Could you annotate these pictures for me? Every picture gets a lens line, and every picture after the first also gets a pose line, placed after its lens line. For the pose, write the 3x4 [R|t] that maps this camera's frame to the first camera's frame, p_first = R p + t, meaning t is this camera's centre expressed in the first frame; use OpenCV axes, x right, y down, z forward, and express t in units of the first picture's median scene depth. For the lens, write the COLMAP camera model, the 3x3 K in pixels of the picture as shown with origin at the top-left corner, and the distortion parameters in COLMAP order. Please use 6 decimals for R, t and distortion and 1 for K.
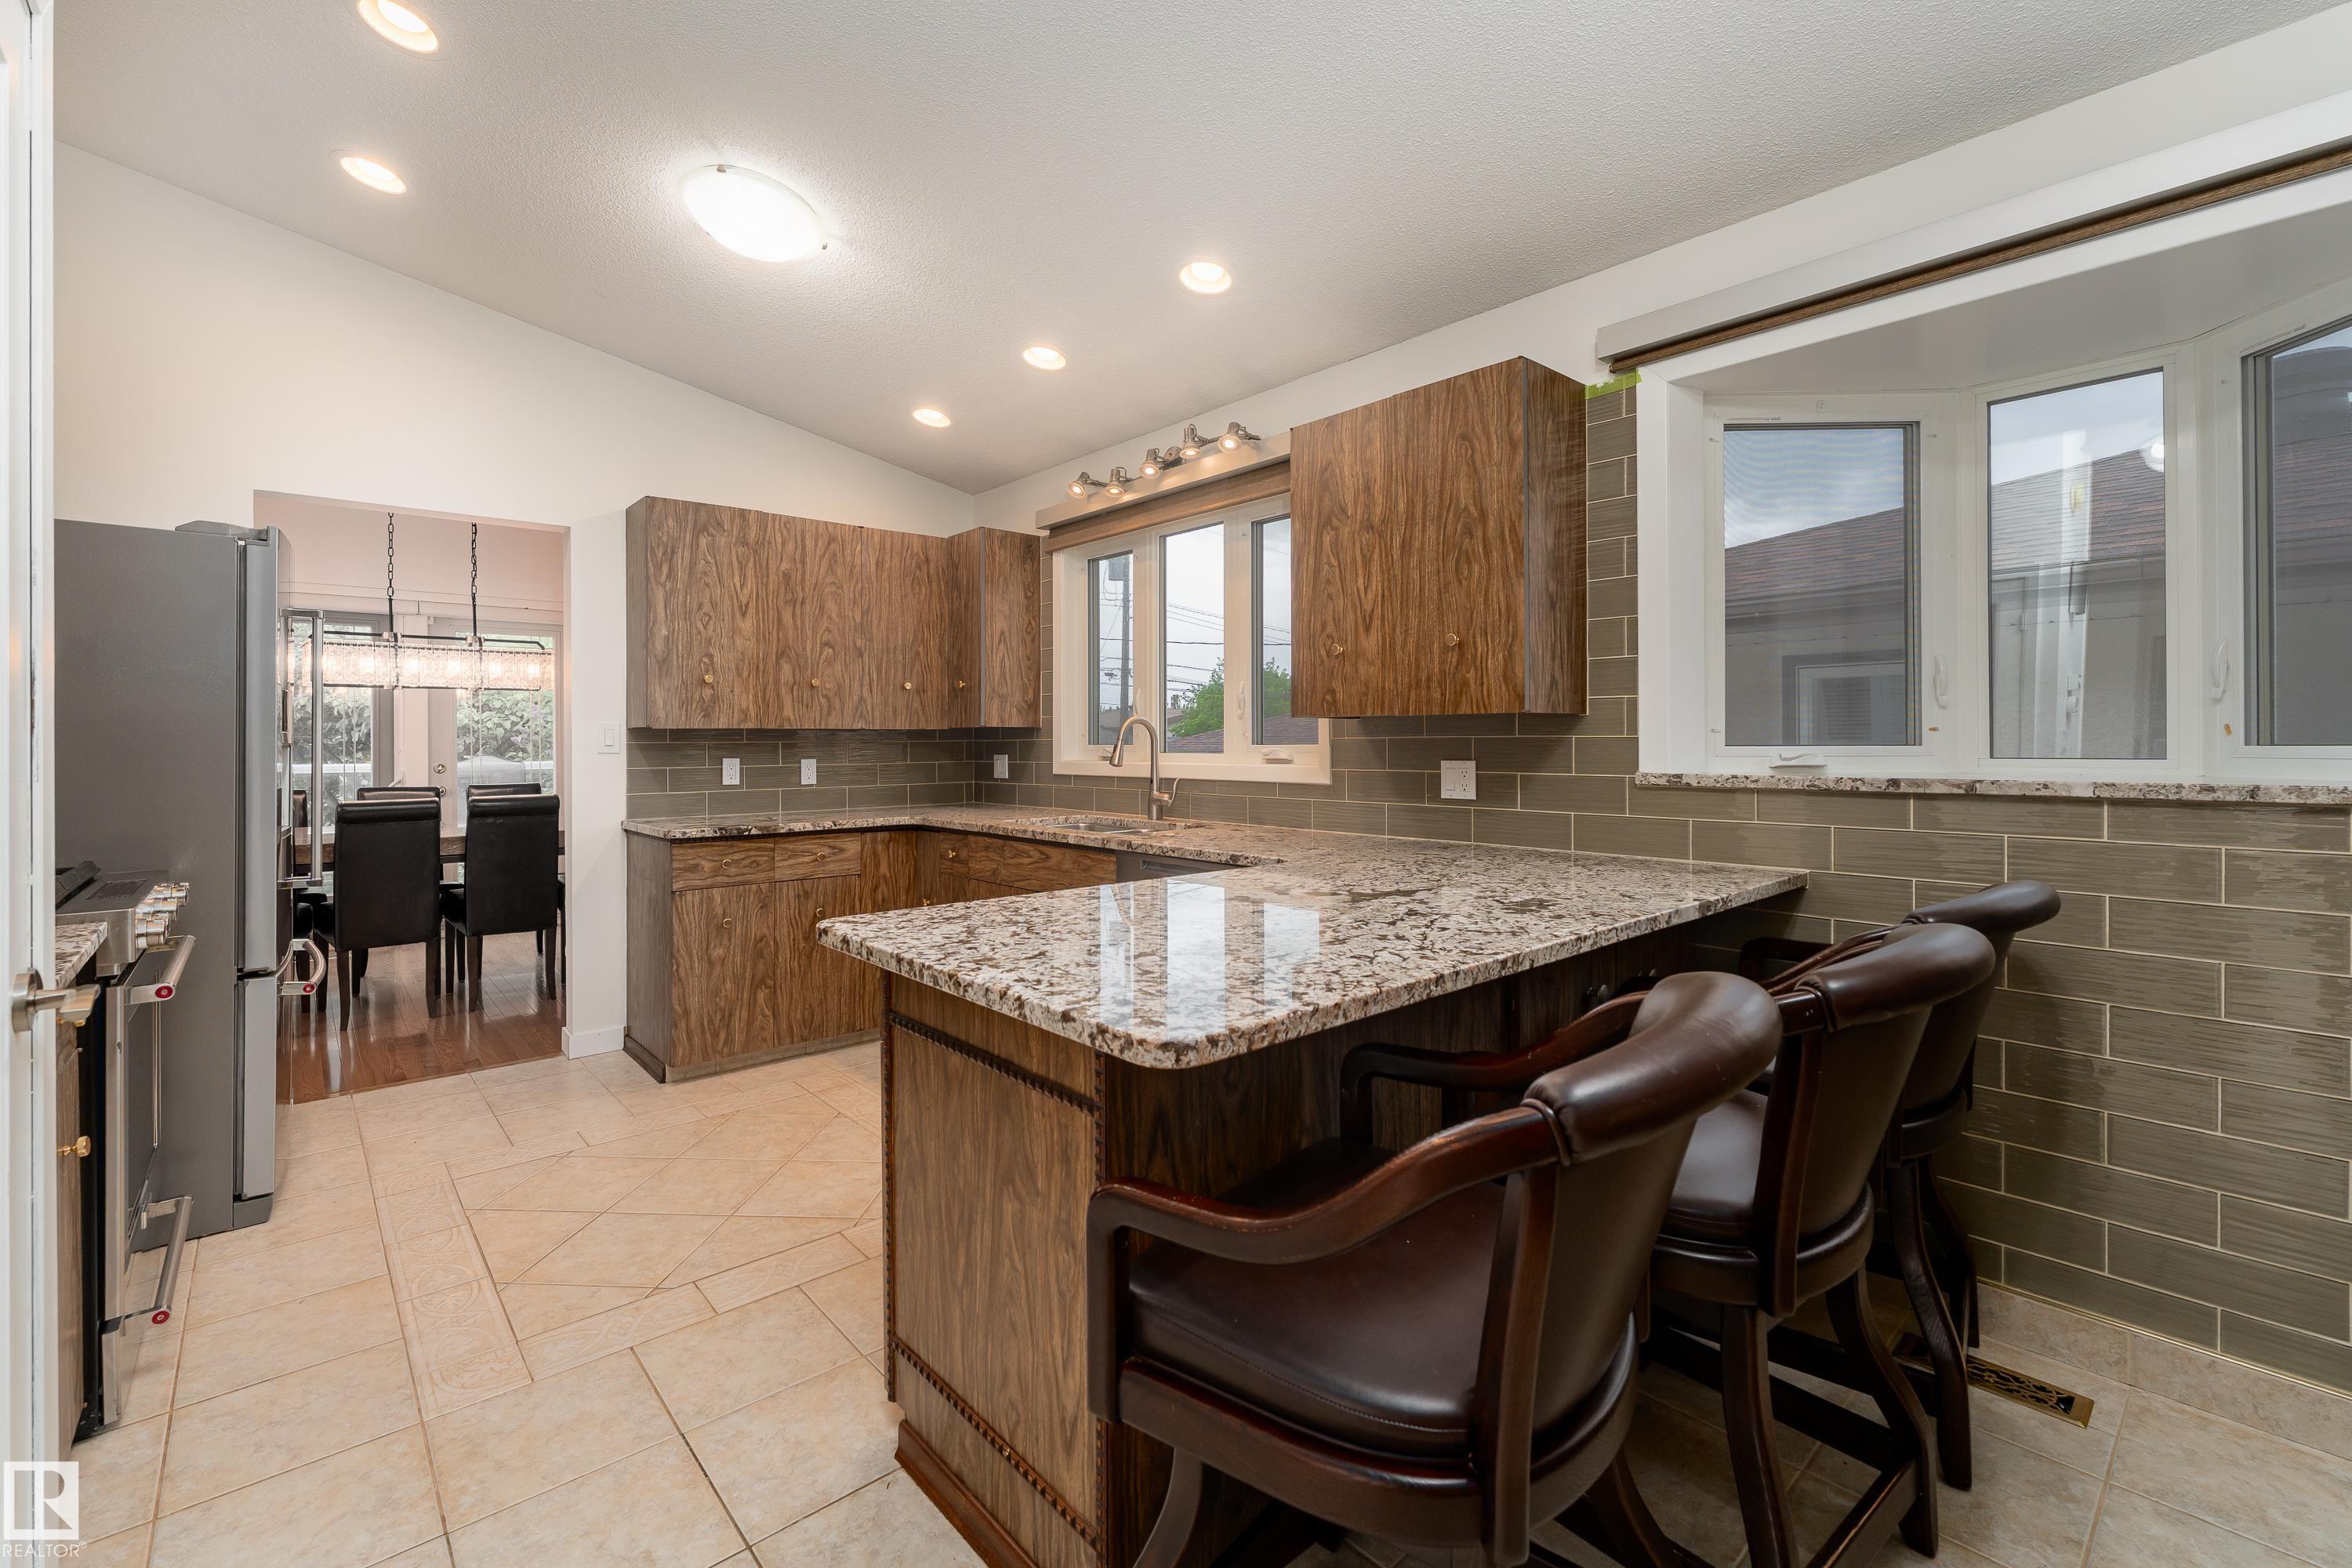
lens RADIAL K [[1025.4, 0, 1204.9], [0, 1025.4, 742.2], [0, 0, 1]] dist [-0.002078, -0.000379]
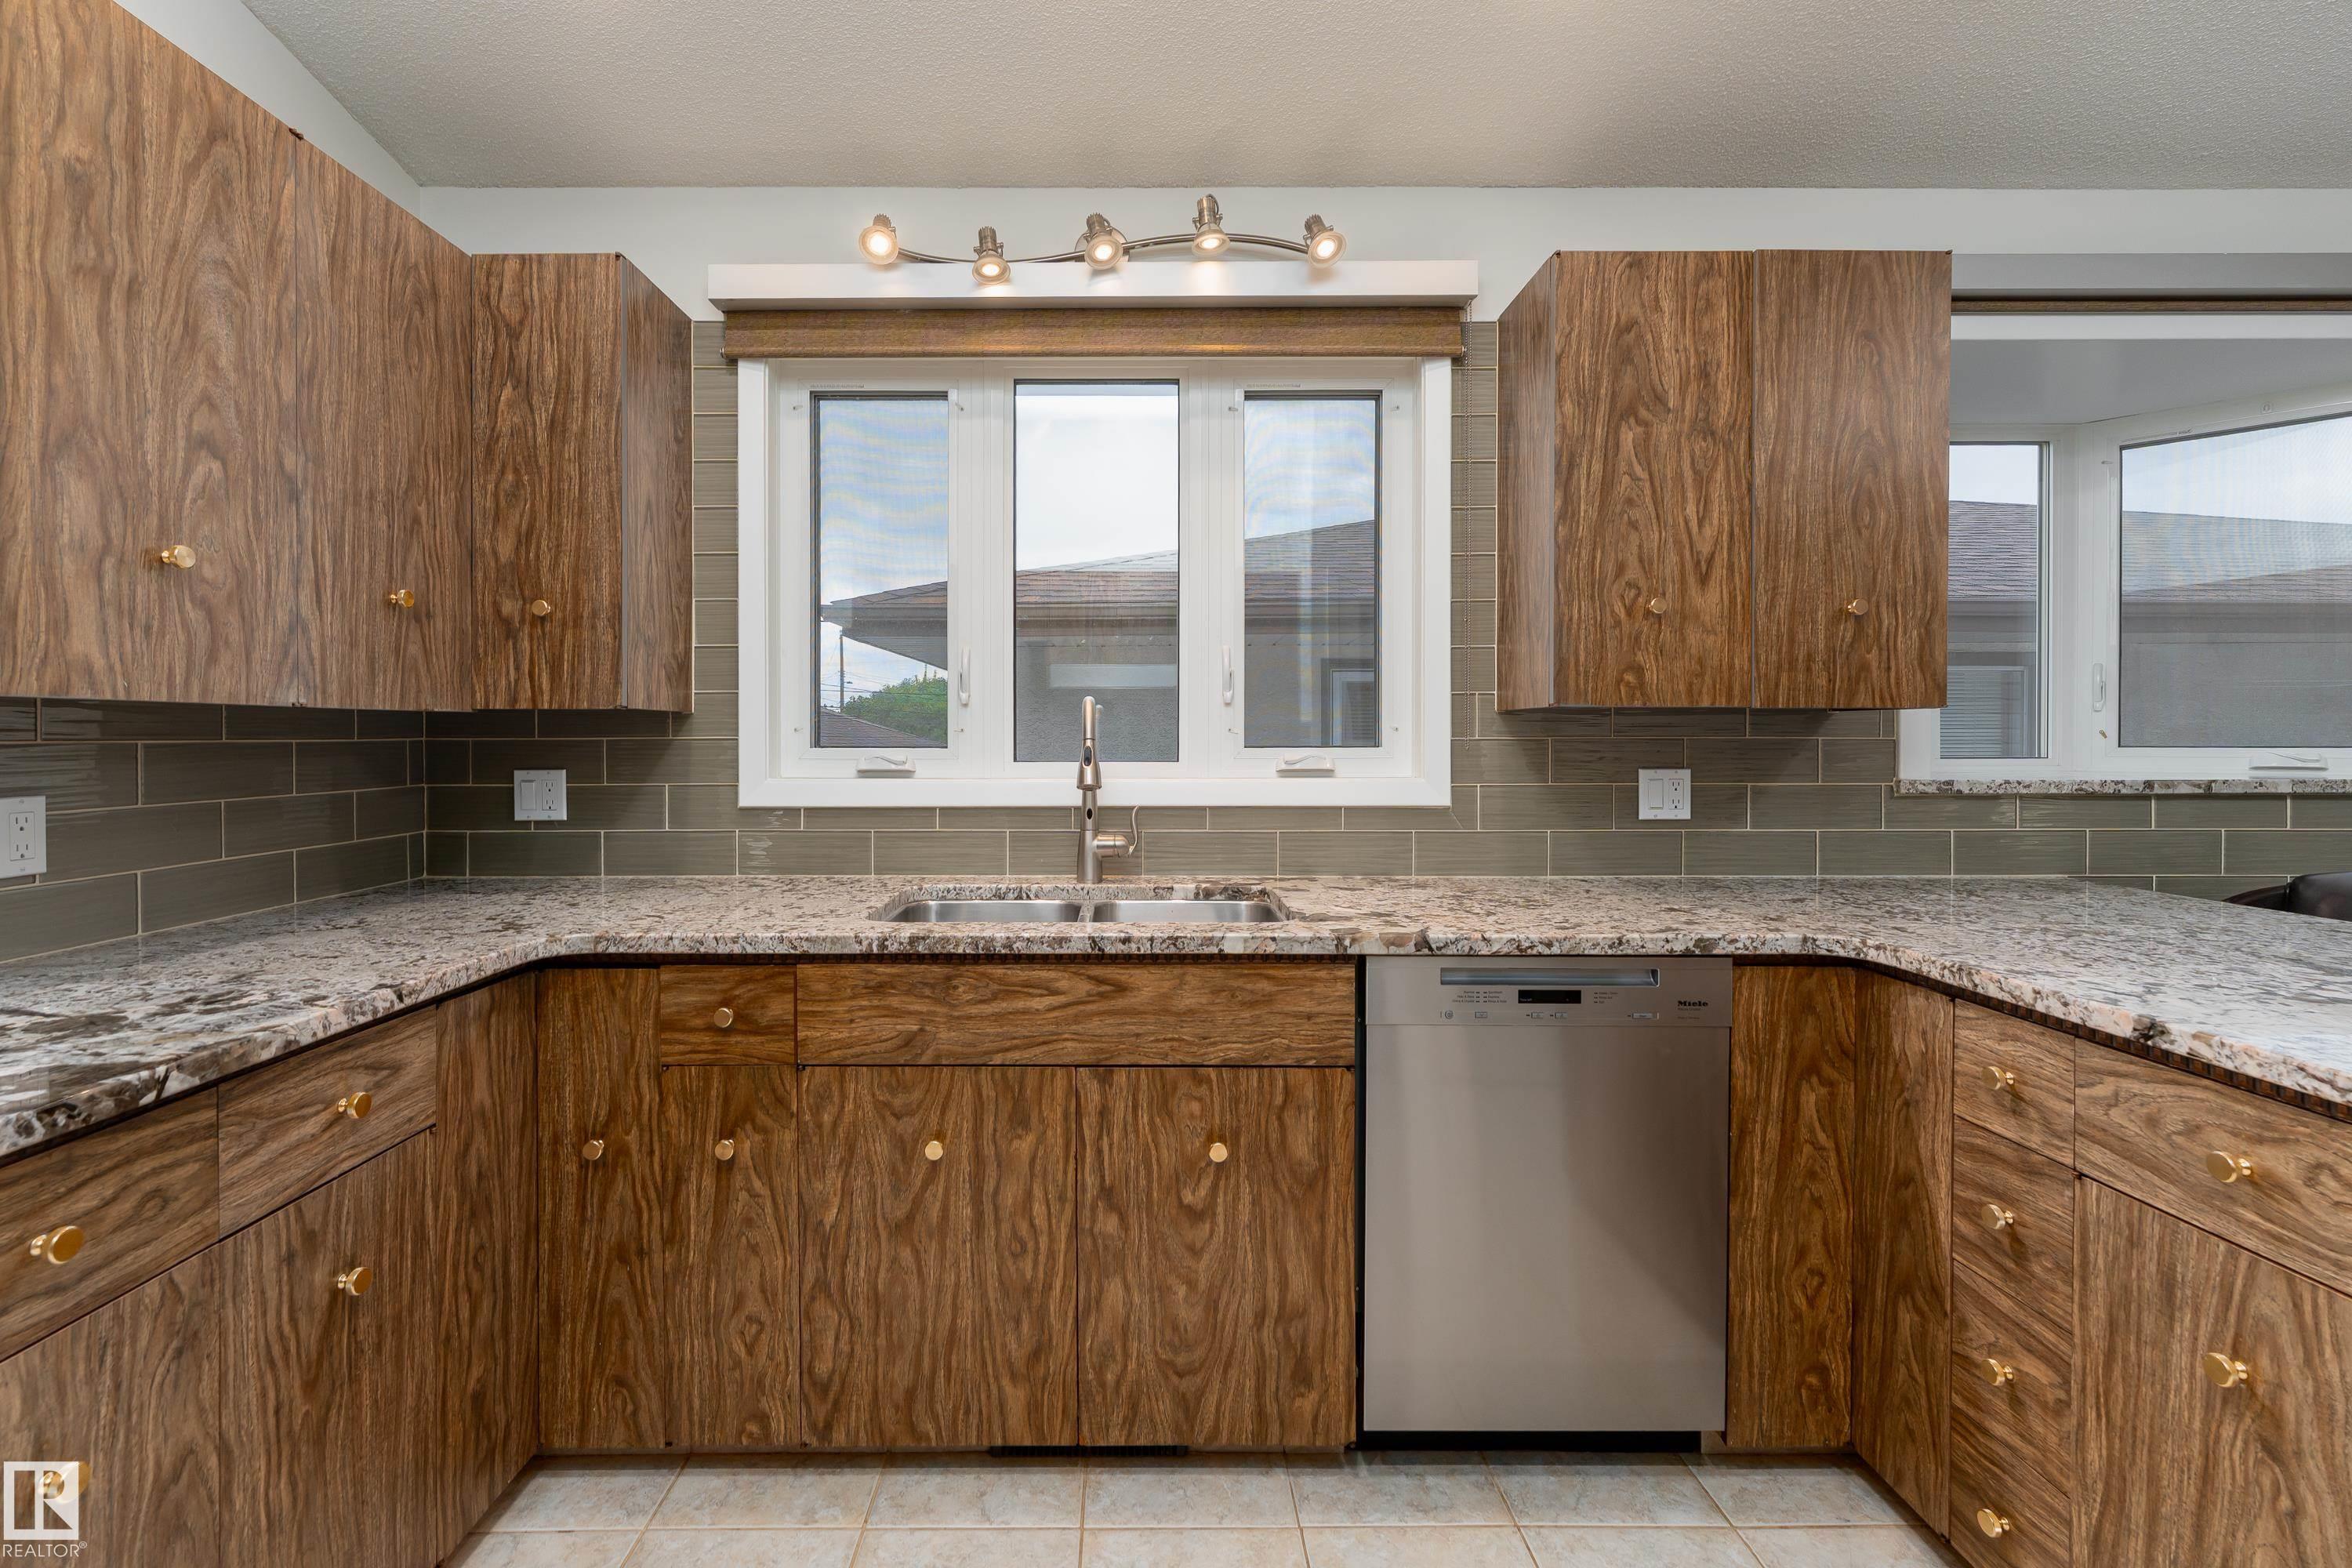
lens RADIAL K [[1025.4, 0, 1187.2], [0, 1025.4, 748.2], [0, 0, 1]] dist [-0.002078, -0.000379]
pose [[0.671096, -0.003936, 0.741360, -0.461044], [-0.001581, 0.999976, 0.006741, -0.001632], [-0.741369, -0.005696, 0.671073, 0.630872]]
